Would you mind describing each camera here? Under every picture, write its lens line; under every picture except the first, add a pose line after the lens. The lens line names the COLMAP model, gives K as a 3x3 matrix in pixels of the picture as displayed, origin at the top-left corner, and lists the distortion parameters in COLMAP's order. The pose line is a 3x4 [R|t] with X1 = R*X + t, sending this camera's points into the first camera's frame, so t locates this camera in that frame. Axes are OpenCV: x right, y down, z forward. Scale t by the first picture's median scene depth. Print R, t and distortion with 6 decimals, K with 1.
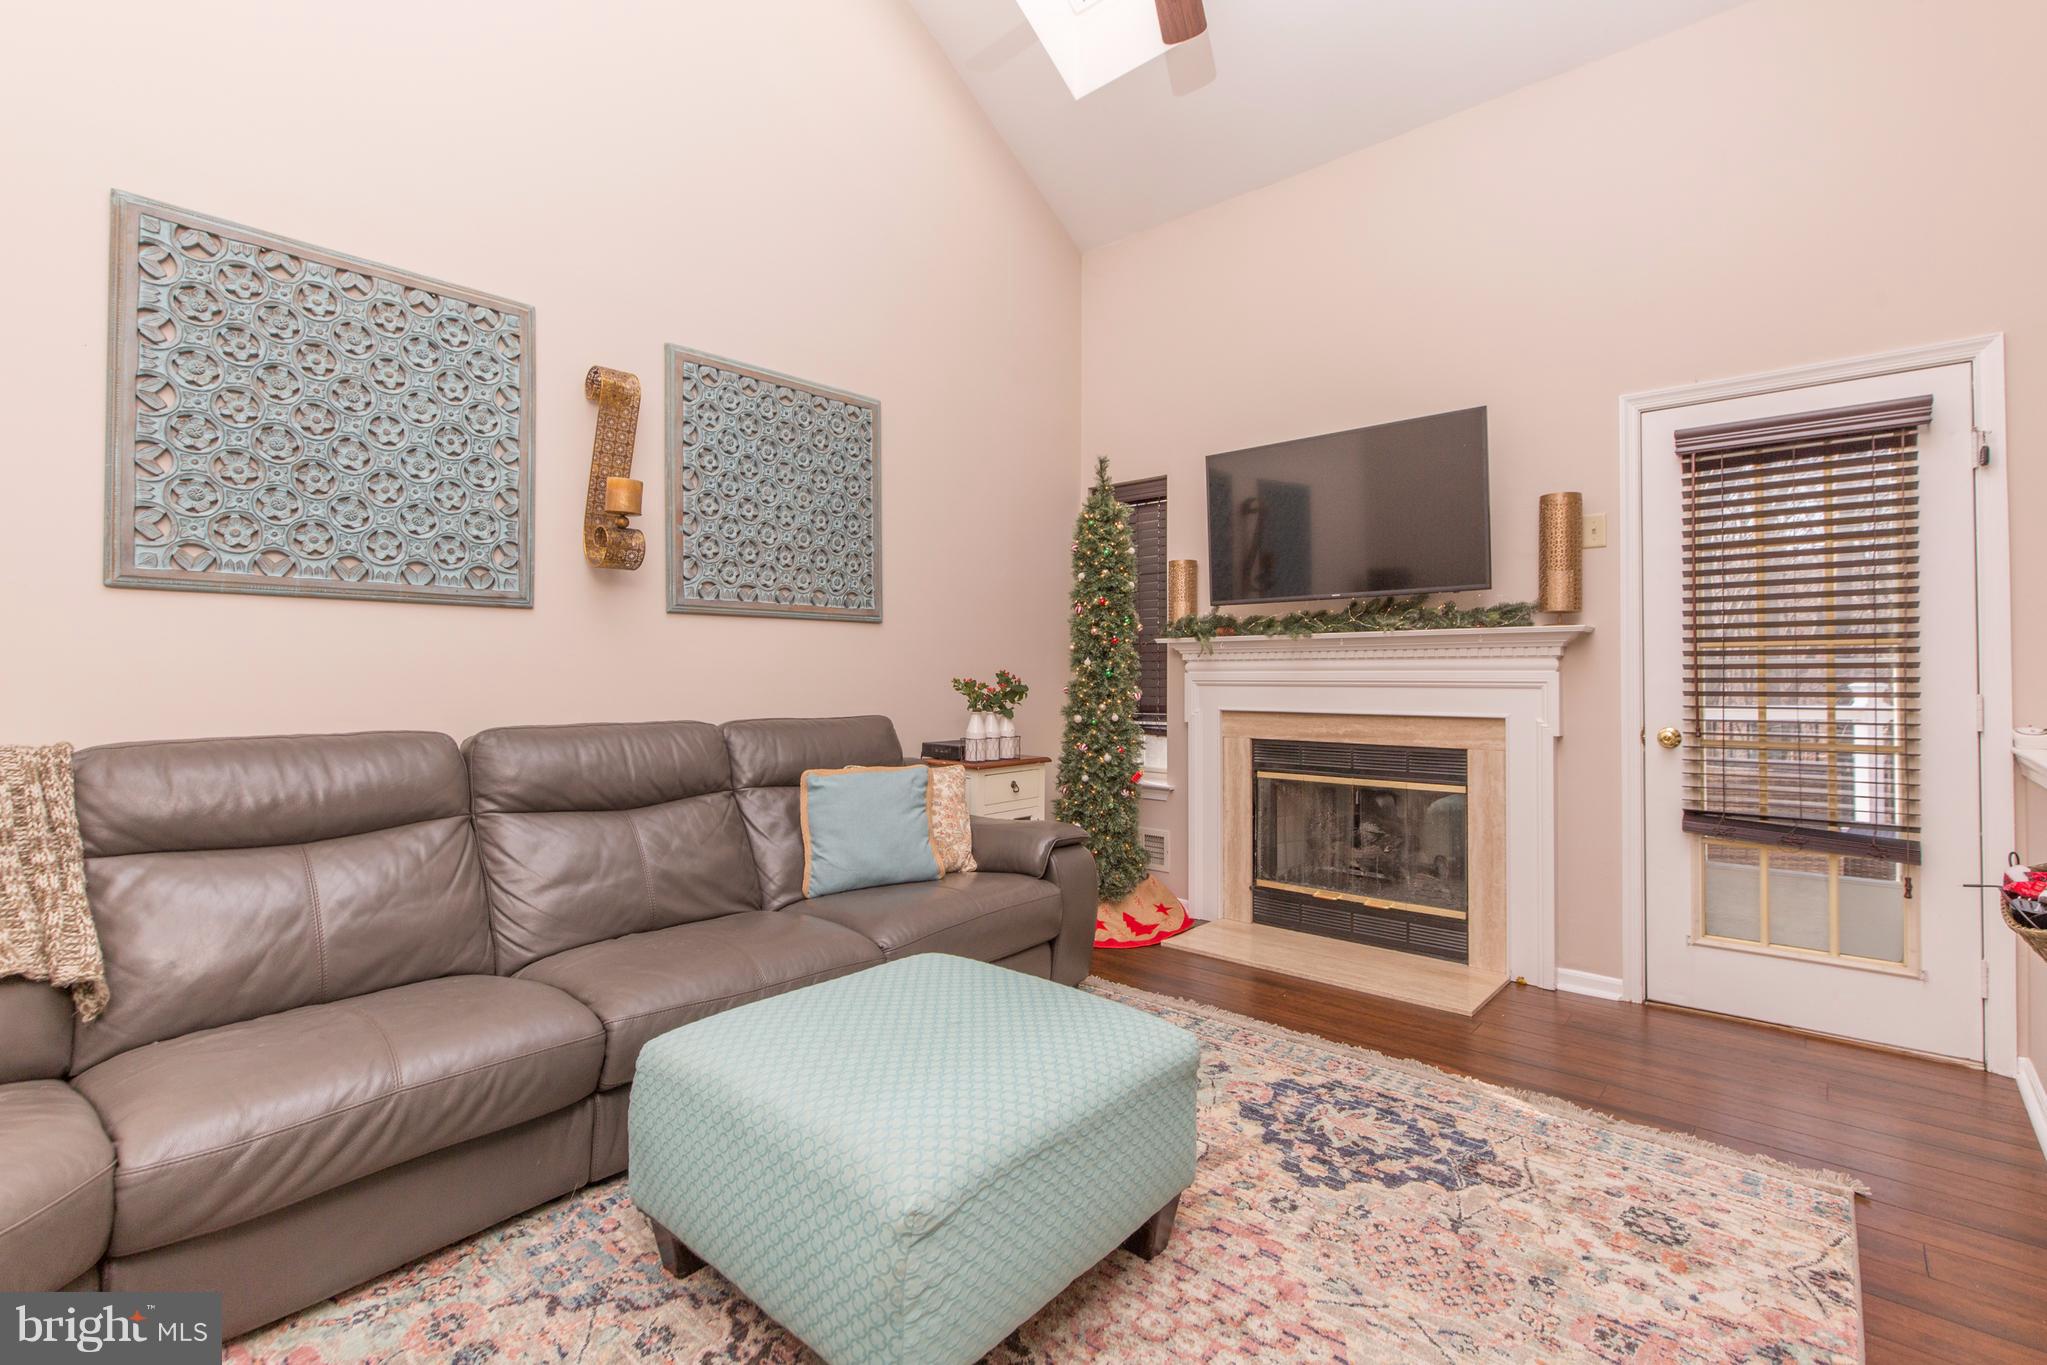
lens RADIAL K [[915.5, 0, 1036.9], [0, 915.5, 663.4], [0, 0, 1]] dist [-0.001012, -0.000680]
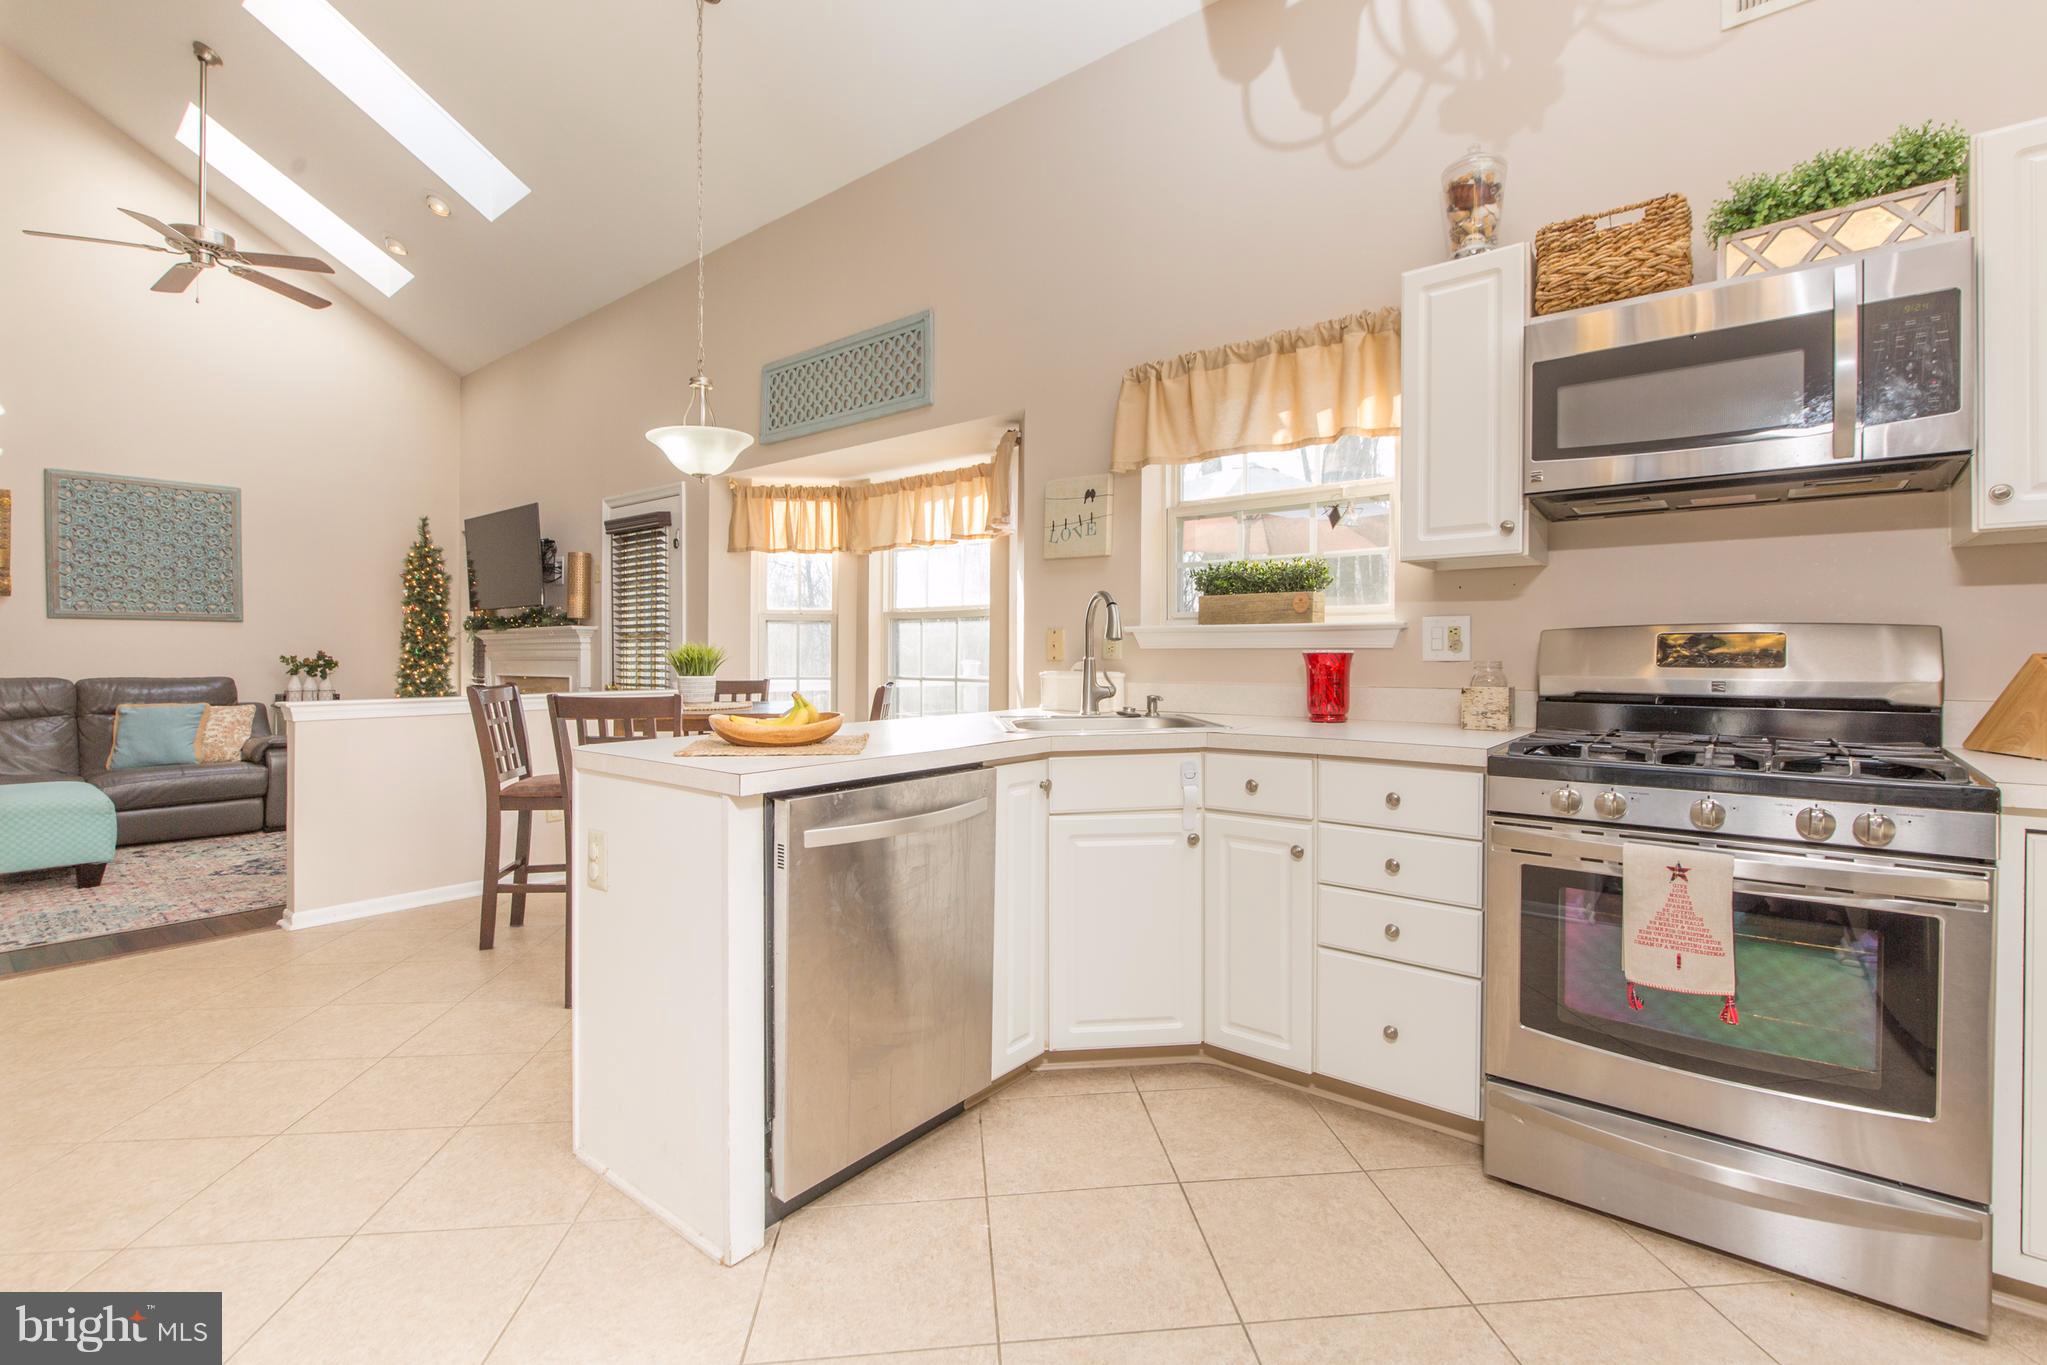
lens RADIAL K [[915.5, 0, 1036.9], [0, 915.5, 663.4], [0, 0, 1]] dist [-0.001012, -0.000680]
pose [[0.999348, 0.003748, 0.035916, 2.426059], [-0.004405, 0.999824, 0.018244, -0.010170], [-0.035841, -0.018390, 0.999188, -1.427195]]
